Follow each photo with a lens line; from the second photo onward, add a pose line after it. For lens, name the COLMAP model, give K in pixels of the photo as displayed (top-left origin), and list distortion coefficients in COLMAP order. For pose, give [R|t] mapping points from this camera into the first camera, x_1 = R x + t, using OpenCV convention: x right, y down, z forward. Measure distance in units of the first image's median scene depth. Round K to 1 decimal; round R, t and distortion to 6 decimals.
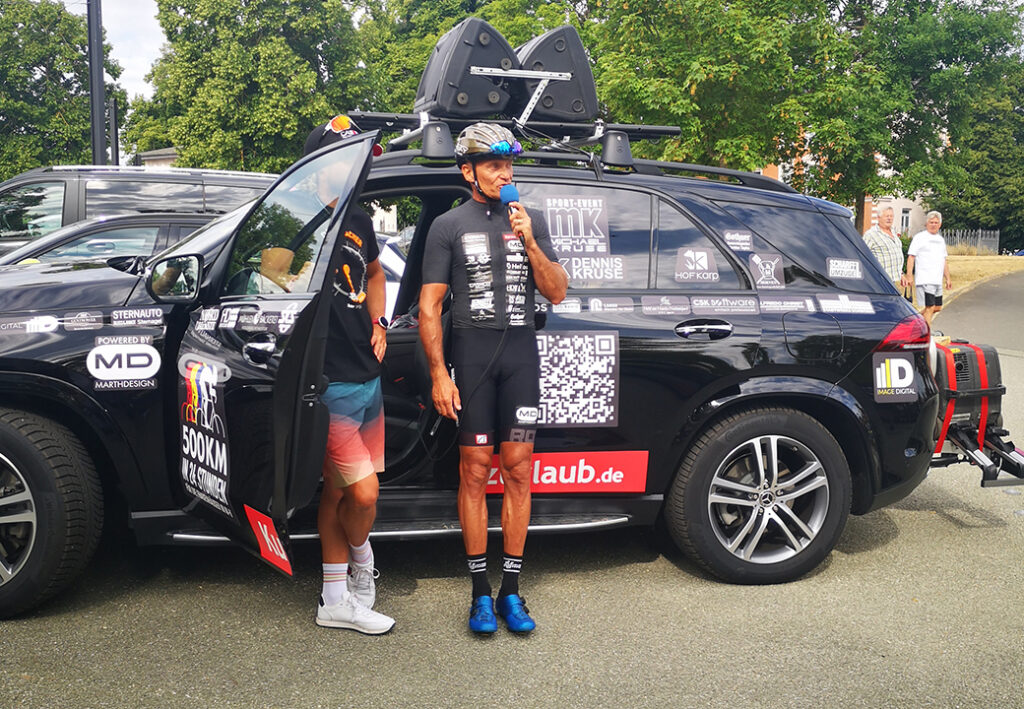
lens RADIAL K [[1129.3, 0, 480.4], [0, 1129.3, 352.2], [0, 0, 1]] dist [0.092098, -0.178211]
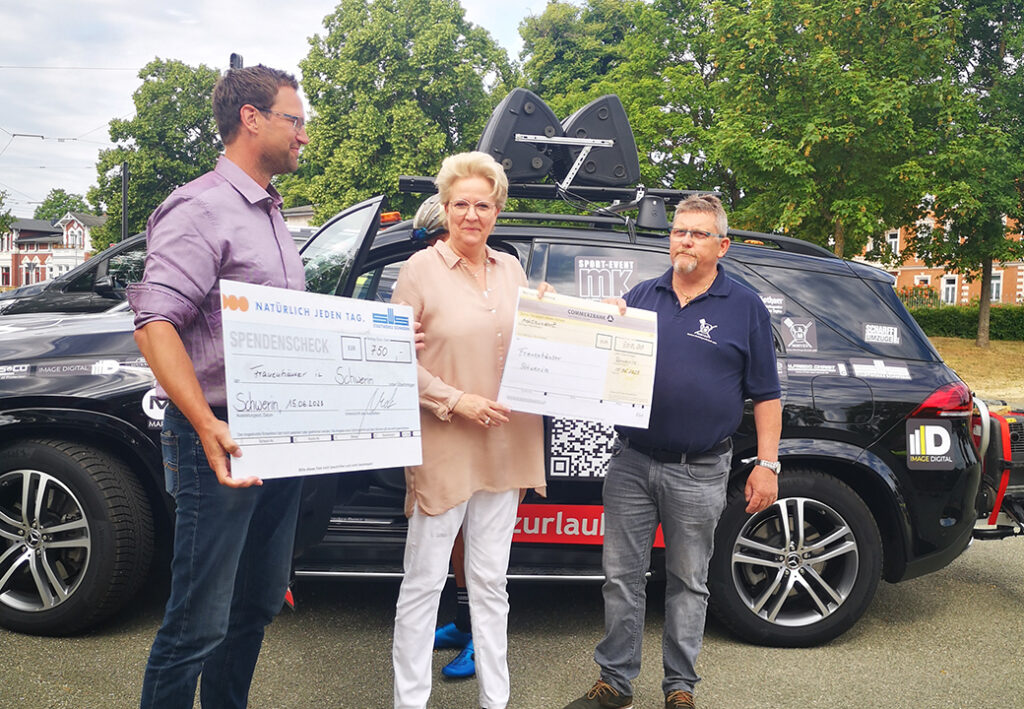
lens RADIAL K [[1129.3, 0, 480.4], [0, 1129.3, 352.2], [0, 0, 1]] dist [0.092098, -0.178211]
pose [[0.991001, 0.025525, -0.131397, 0.100915], [-0.031926, 0.998392, -0.046836, 0.000927], [0.129990, 0.050609, 0.990223, -0.036276]]
